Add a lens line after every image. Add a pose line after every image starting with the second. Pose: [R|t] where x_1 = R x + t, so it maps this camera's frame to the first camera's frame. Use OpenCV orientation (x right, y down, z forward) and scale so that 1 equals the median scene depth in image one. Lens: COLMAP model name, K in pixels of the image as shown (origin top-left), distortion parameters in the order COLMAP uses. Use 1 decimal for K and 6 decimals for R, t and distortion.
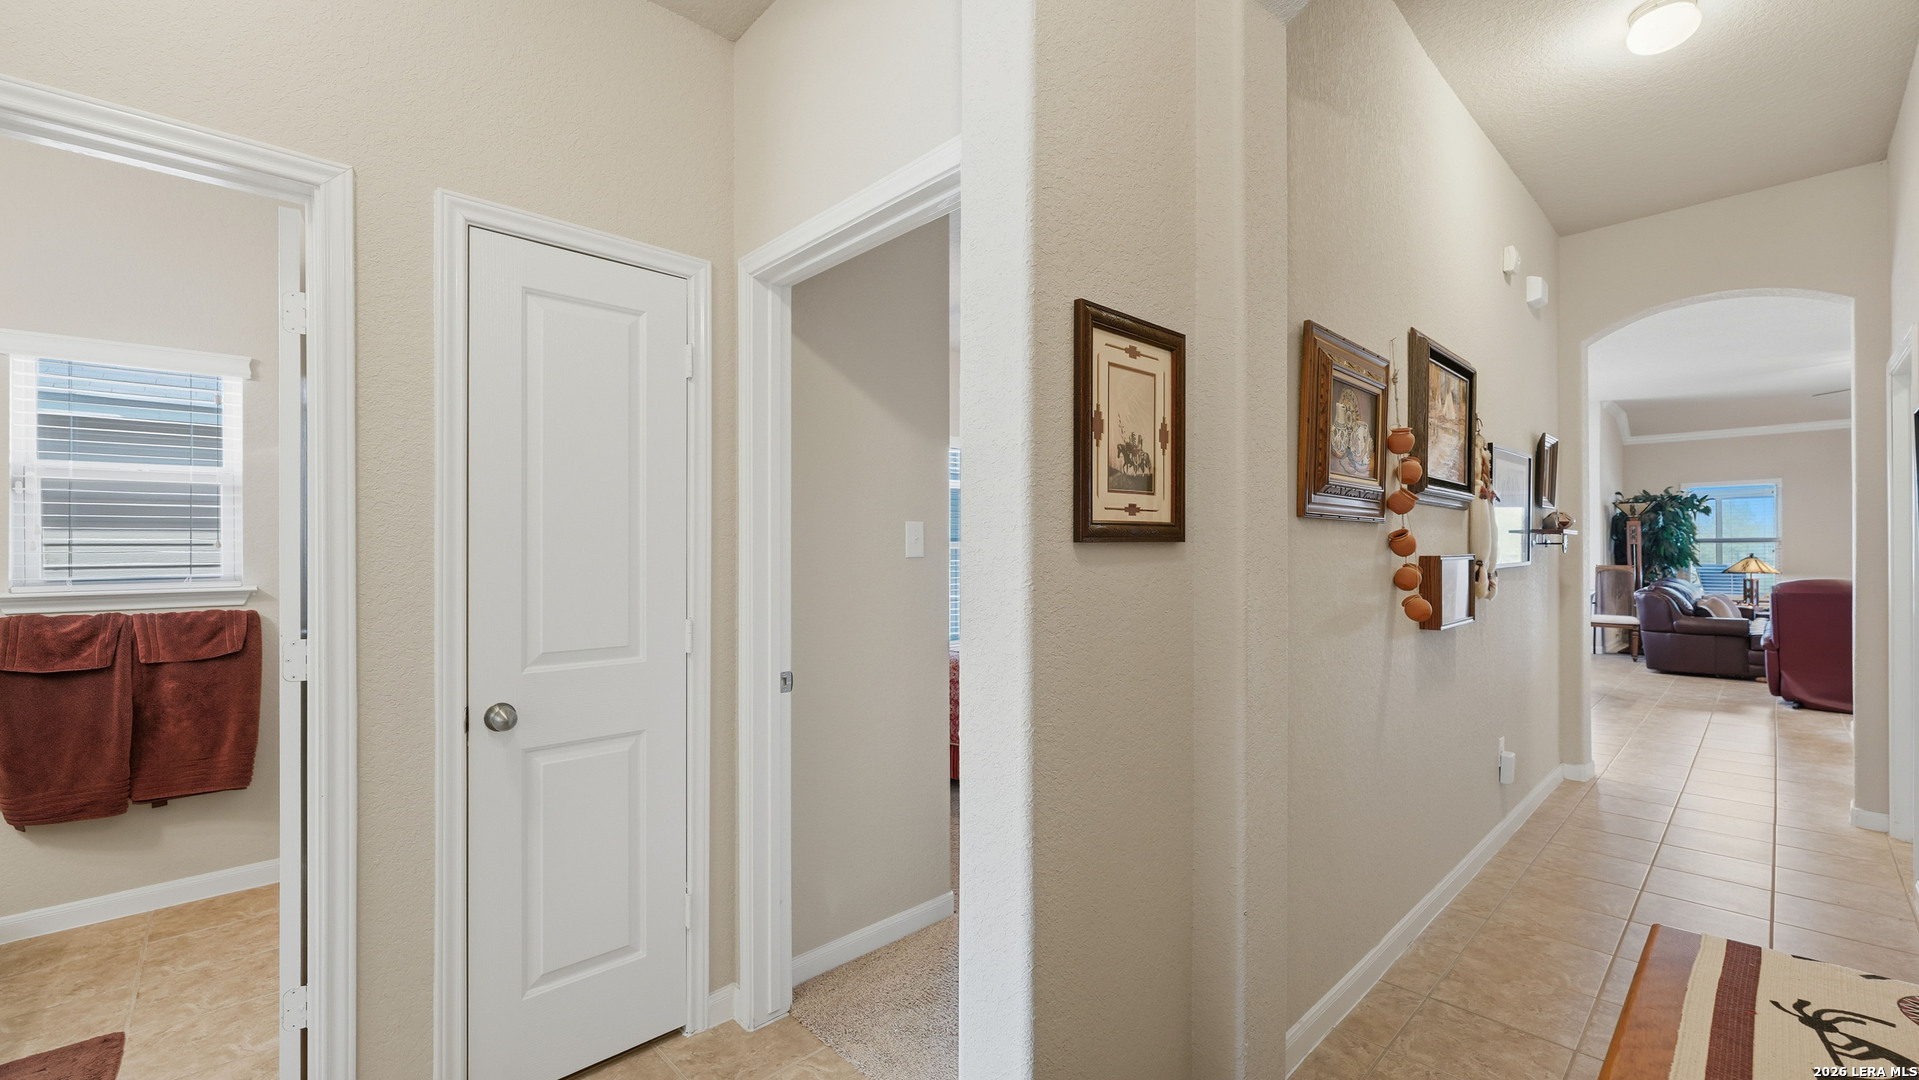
lens RADIAL K [[772.5, 0, 945.5], [0, 772.5, 538.5], [0, 0, 1]] dist [-0.001775, 0.000378]
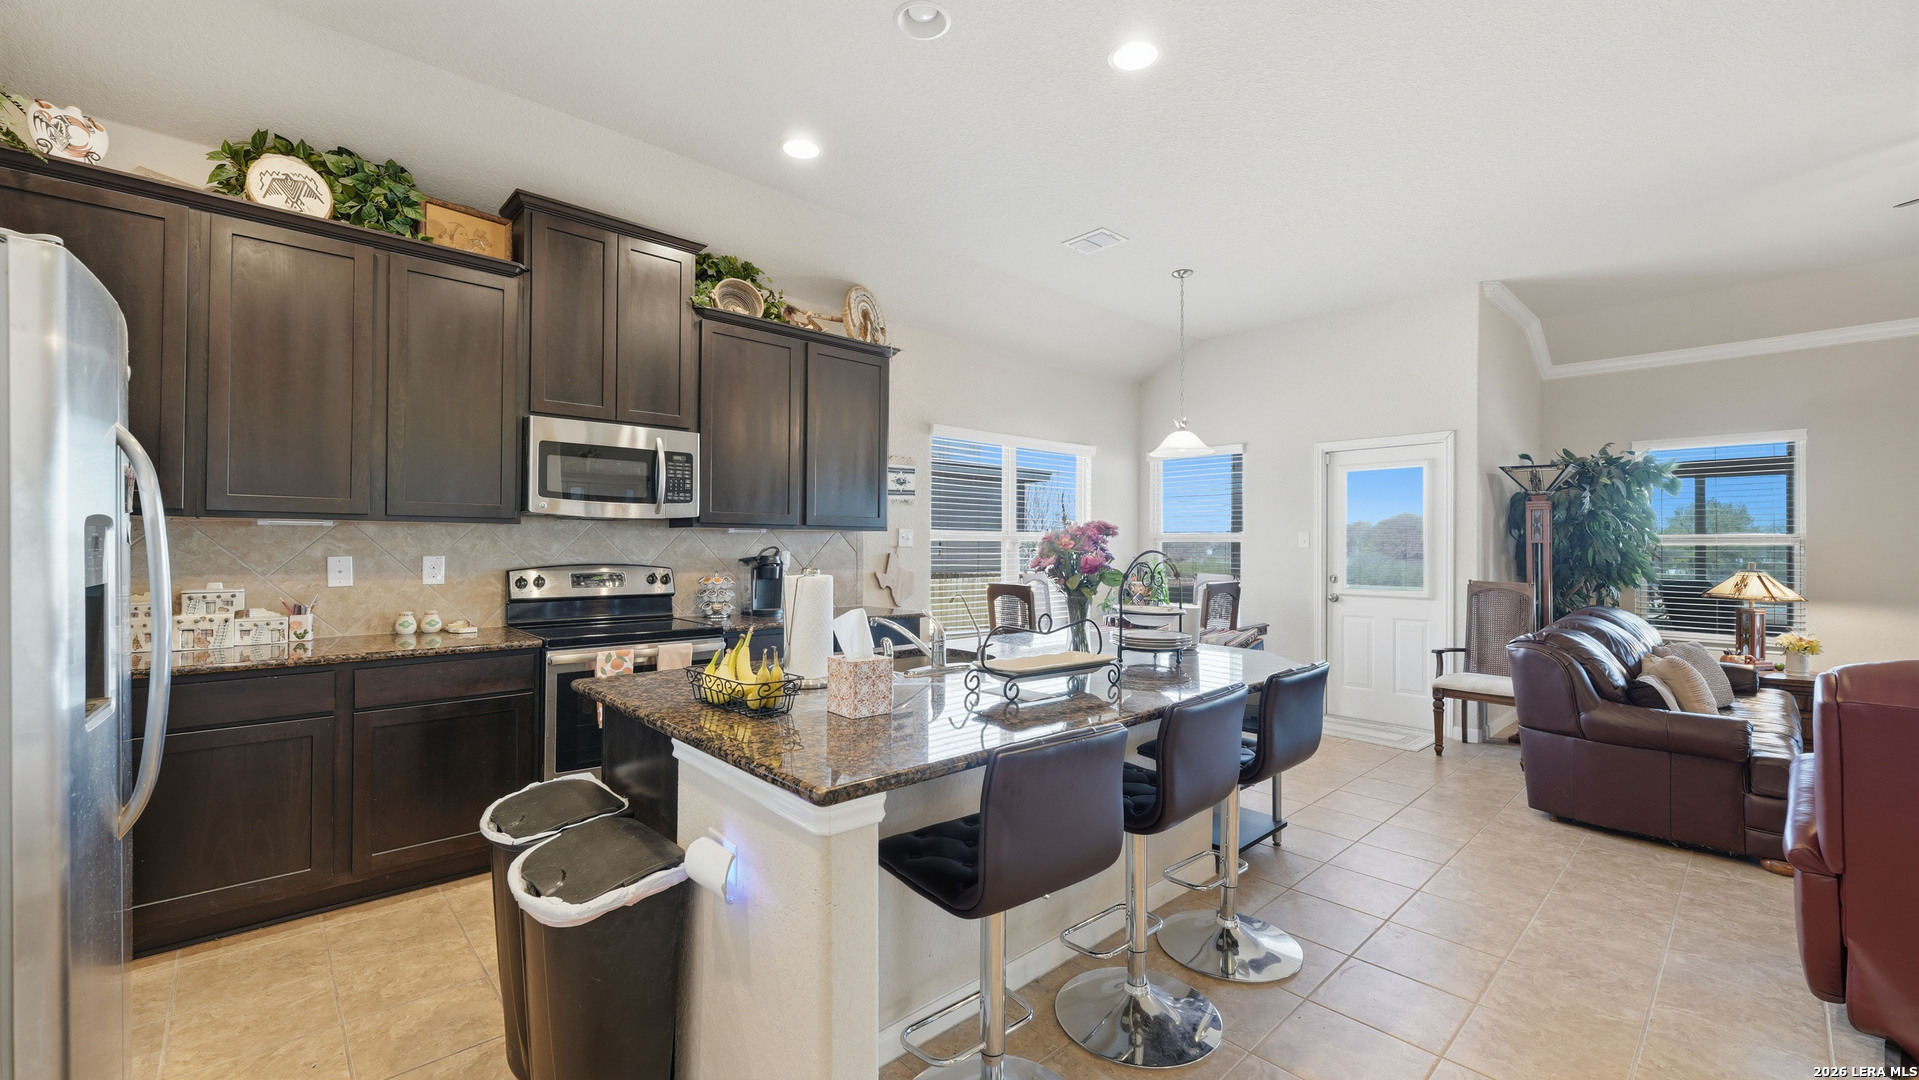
lens RADIAL K [[772.5, 0, 948.2], [0, 772.5, 535.8], [0, 0, 1]] dist [-0.001775, 0.000378]
pose [[0.999889, 0.013557, 0.006141, 0.590543], [-0.013556, 0.999908, -0.000261, 0.009603], [-0.006144, 0.000177, 0.999981, 0.571562]]
